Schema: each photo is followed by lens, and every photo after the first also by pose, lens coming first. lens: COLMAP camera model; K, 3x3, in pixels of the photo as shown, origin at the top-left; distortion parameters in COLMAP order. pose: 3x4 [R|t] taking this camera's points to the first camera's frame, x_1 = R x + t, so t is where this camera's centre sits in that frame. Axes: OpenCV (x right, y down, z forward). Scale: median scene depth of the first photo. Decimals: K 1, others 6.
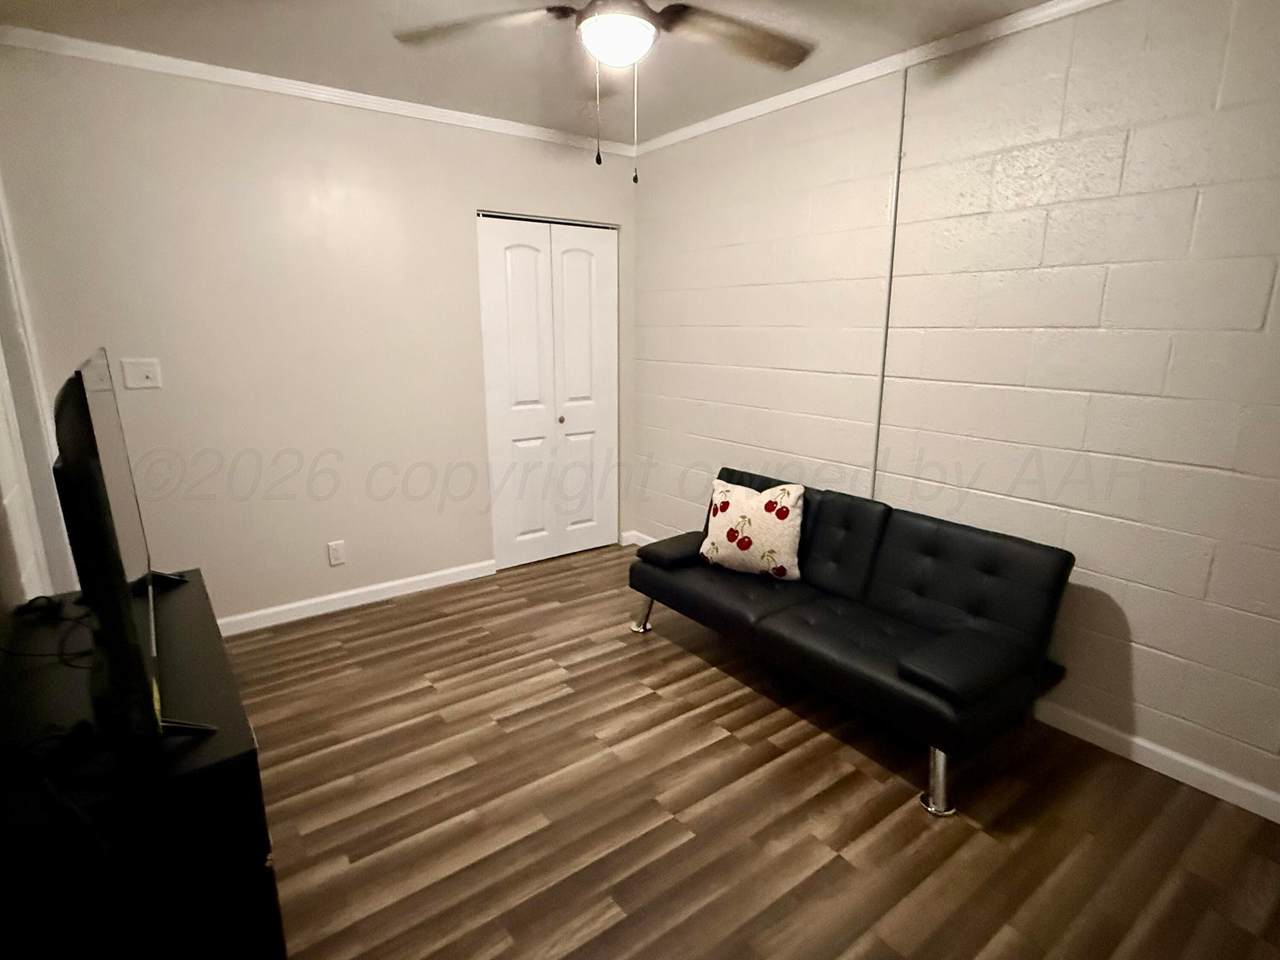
lens RADIAL K [[672.2, 0, 638.8], [0, 672.2, 484.3], [0, 0, 1]] dist [-0.005467, -0.000628]
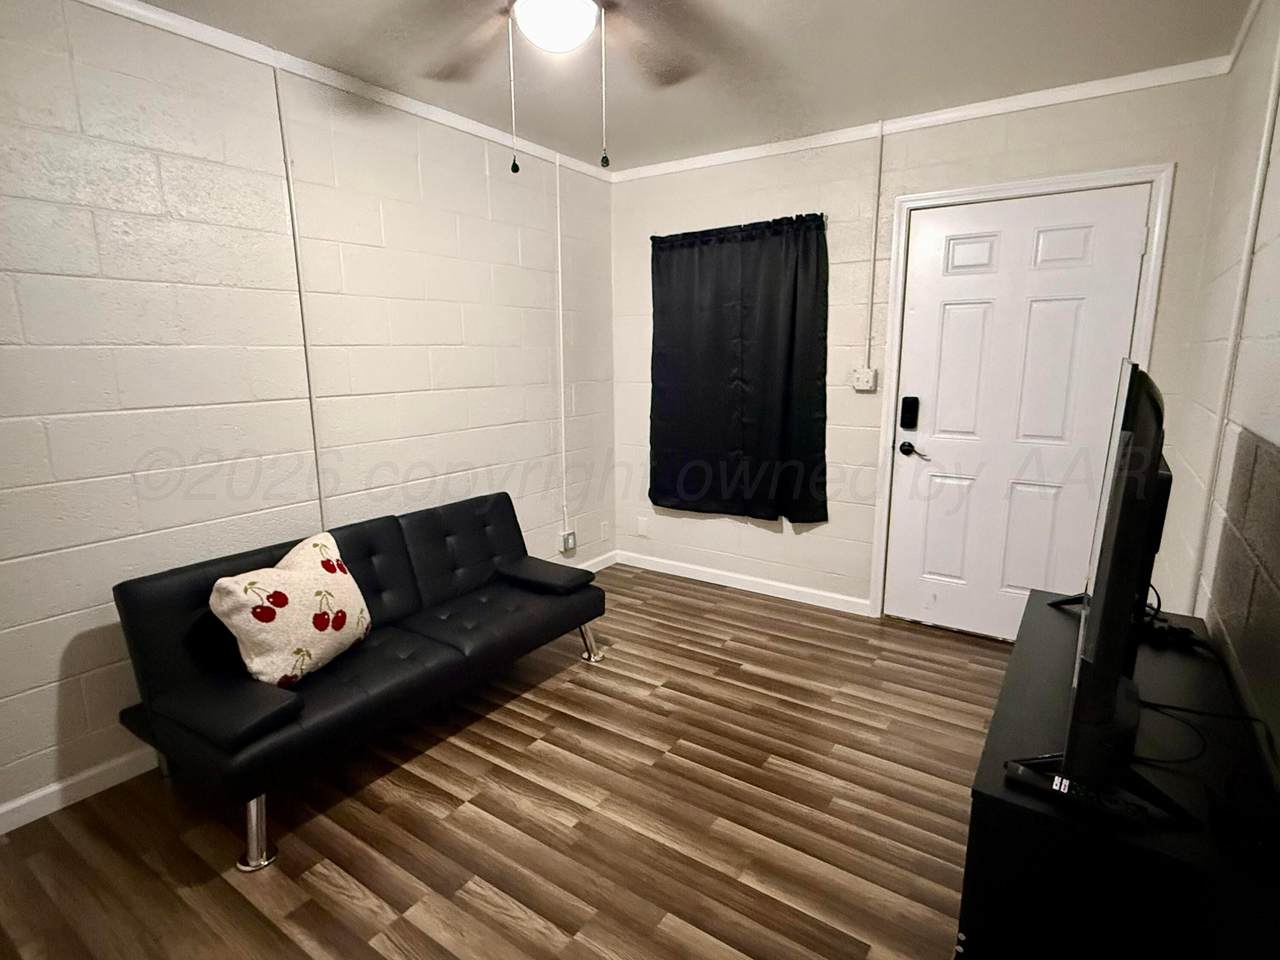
lens RADIAL K [[672.2, 0, 641.7], [0, 672.2, 479.1], [0, 0, 1]] dist [-0.005467, -0.000628]
pose [[-0.326381, -0.175588, 0.928787, -0.748656], [0.232944, 0.937349, 0.259065, -0.212887], [-0.916085, 0.300909, -0.265030, 0.960014]]
